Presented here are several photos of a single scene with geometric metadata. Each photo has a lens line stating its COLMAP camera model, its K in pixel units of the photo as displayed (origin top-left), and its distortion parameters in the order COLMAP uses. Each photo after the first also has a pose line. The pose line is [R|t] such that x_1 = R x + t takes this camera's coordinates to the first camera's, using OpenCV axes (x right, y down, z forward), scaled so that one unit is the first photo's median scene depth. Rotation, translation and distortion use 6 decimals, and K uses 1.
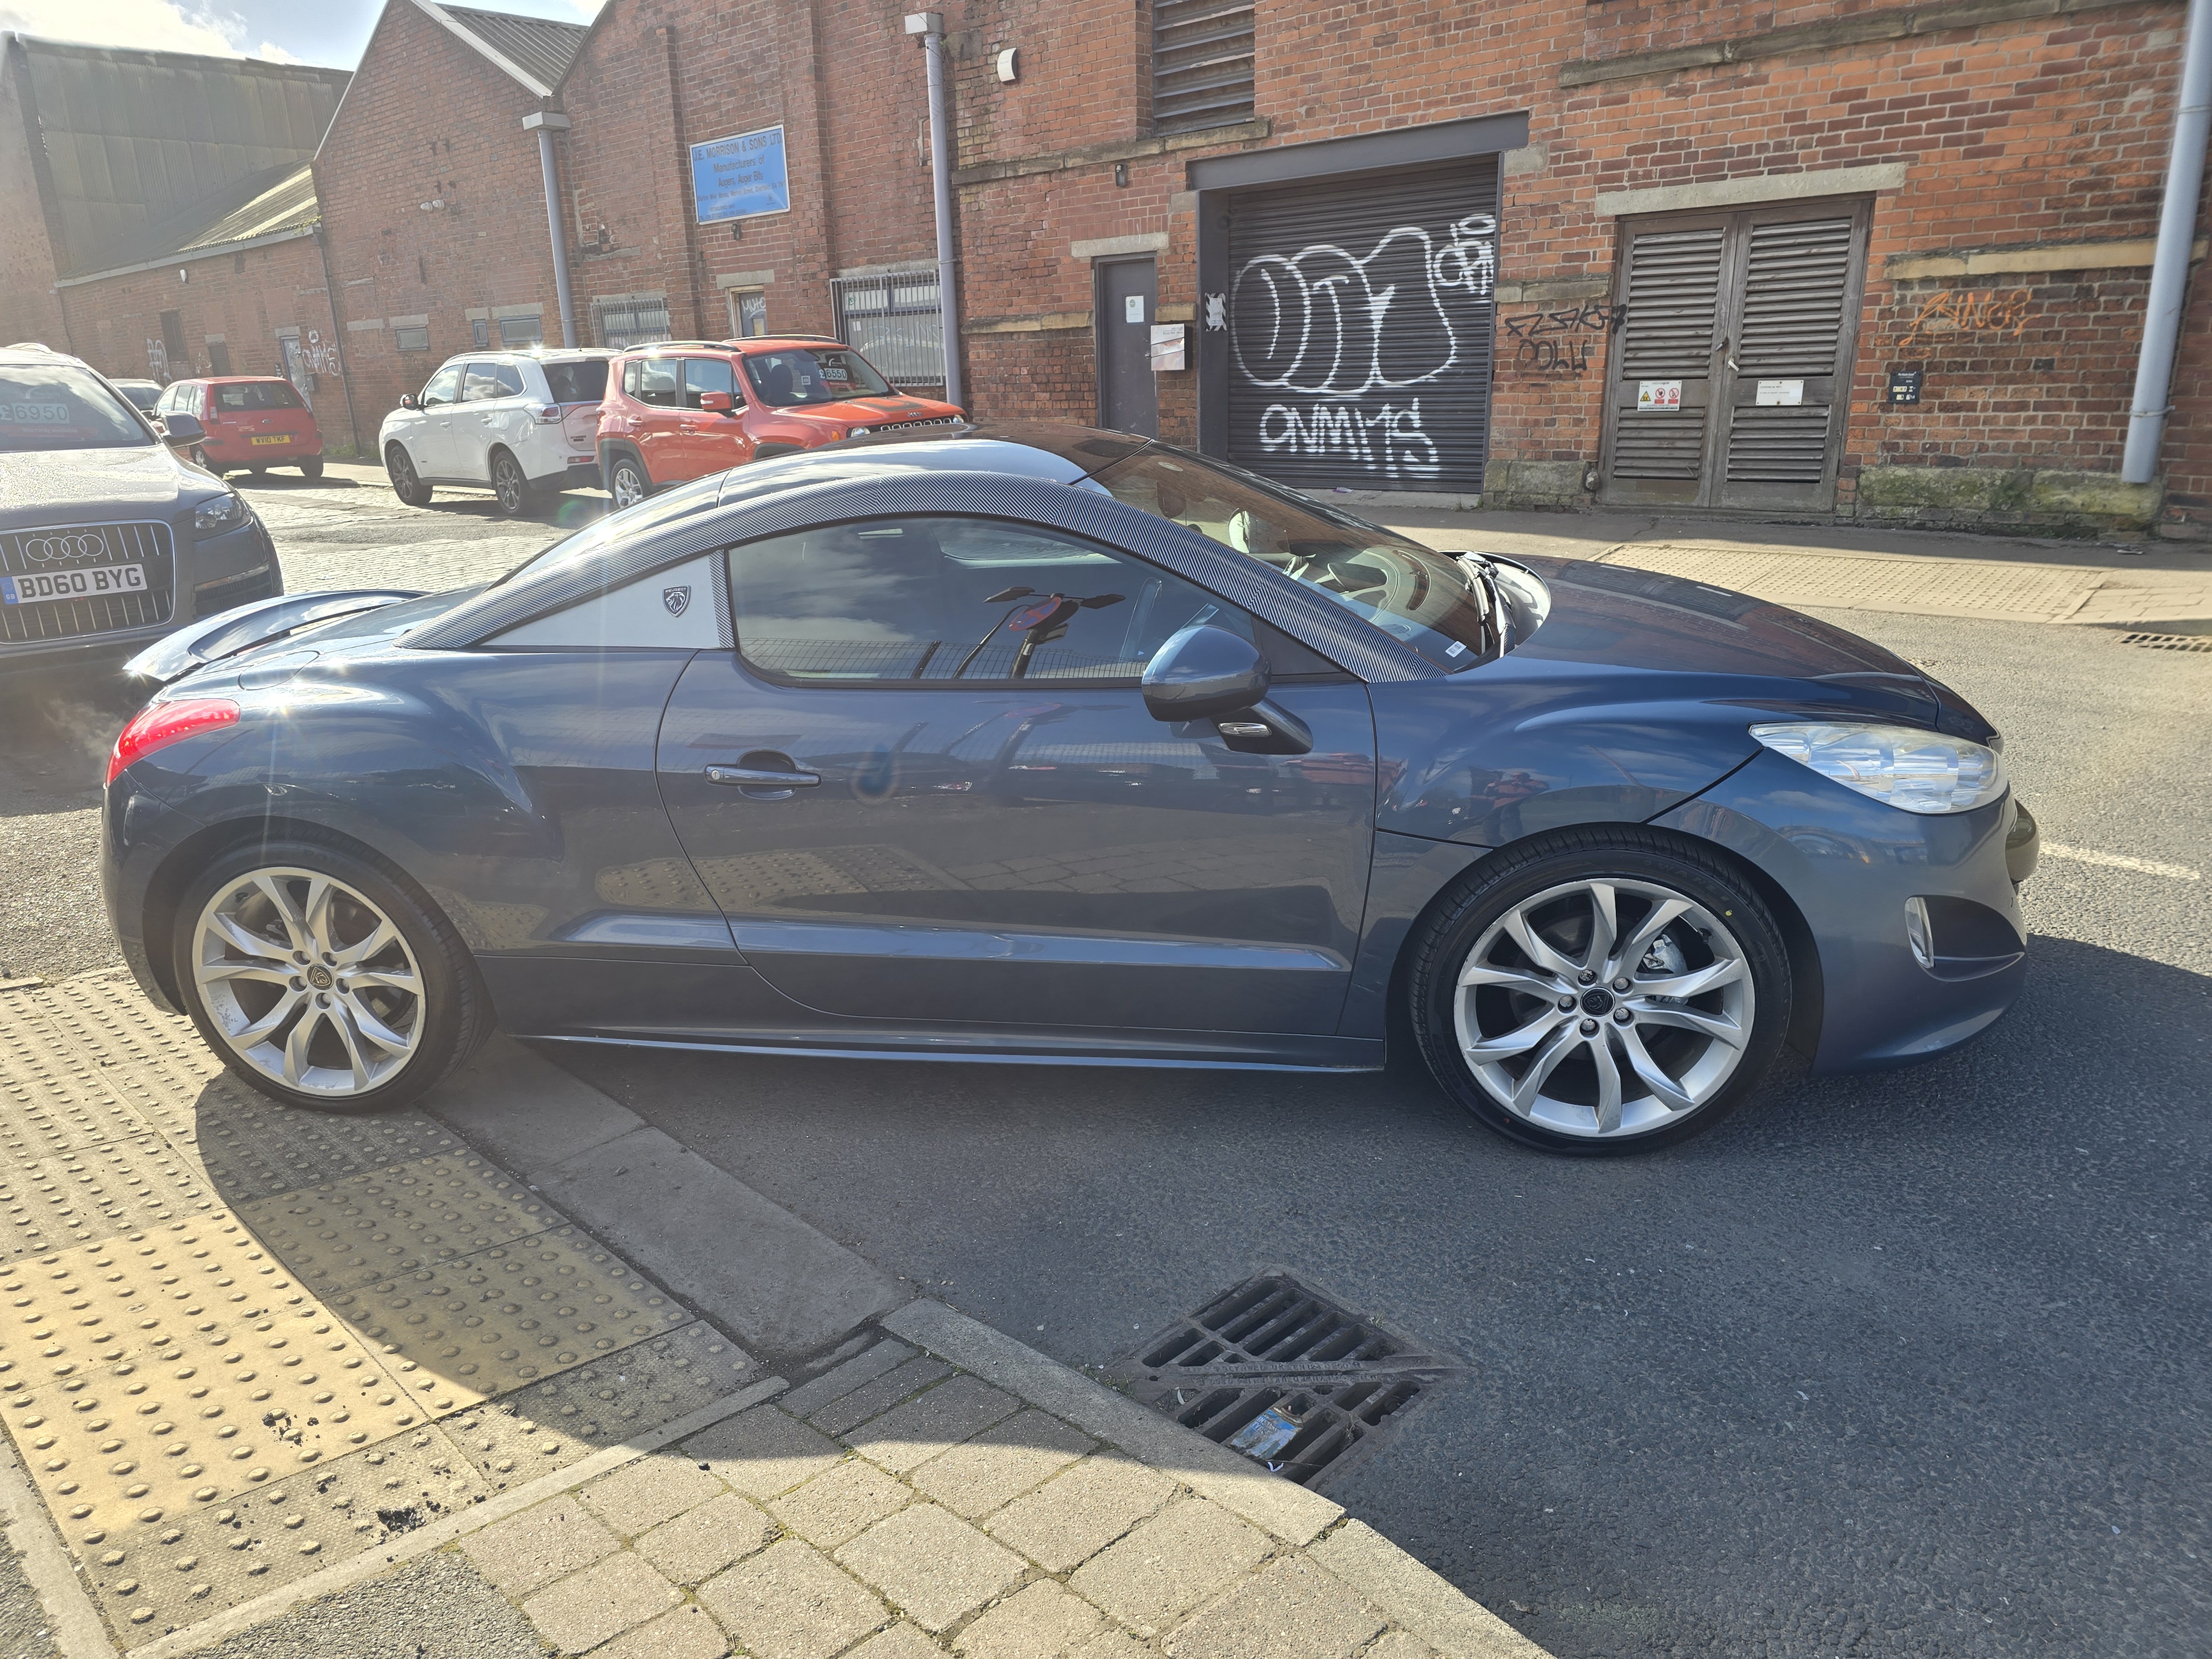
lens RADIAL K [[1479.2, 0, 1106.5], [0, 1479.2, 843.8], [0, 0, 1]] dist [0.058532, -0.050302]
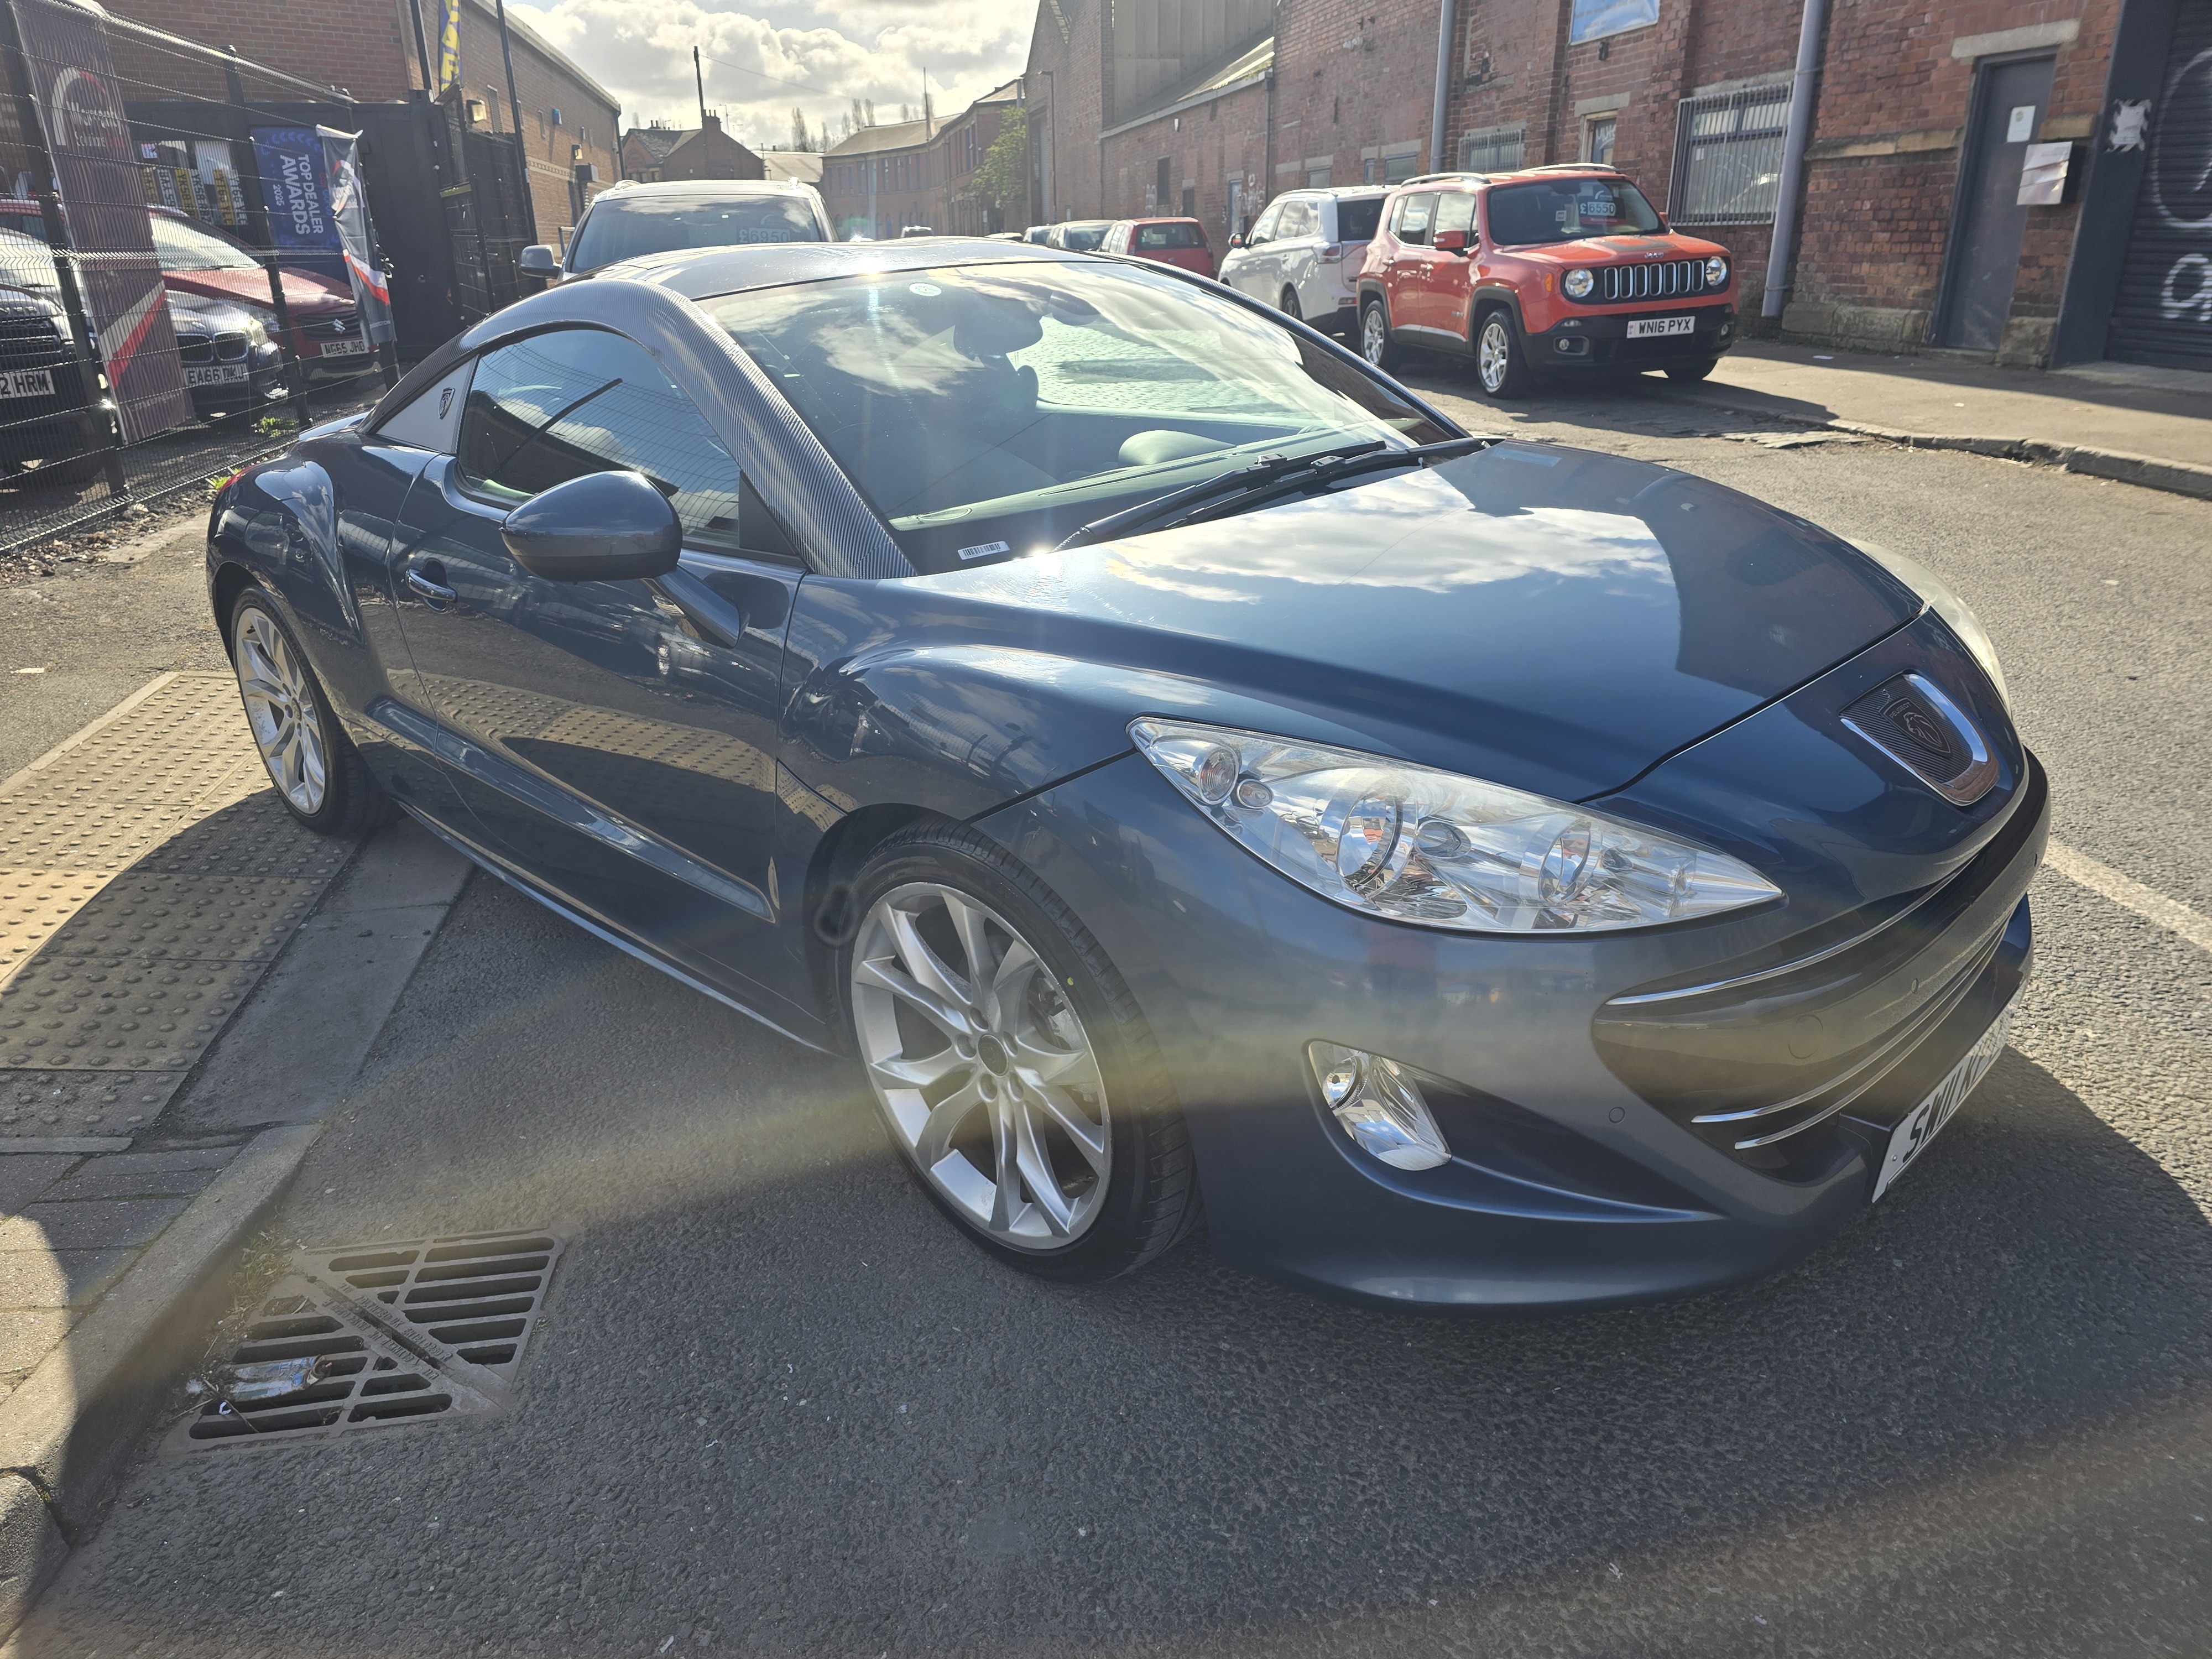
lens RADIAL K [[1479.2, 0, 1085.2], [0, 1479.2, 829.3], [0, 0, 1]] dist [0.058532, -0.050302]
pose [[0.811809, 0.230053, -0.536695, 0.120135], [-0.184702, 0.973095, 0.137733, -0.018303], [0.553942, -0.012684, 0.832459, 0.068918]]
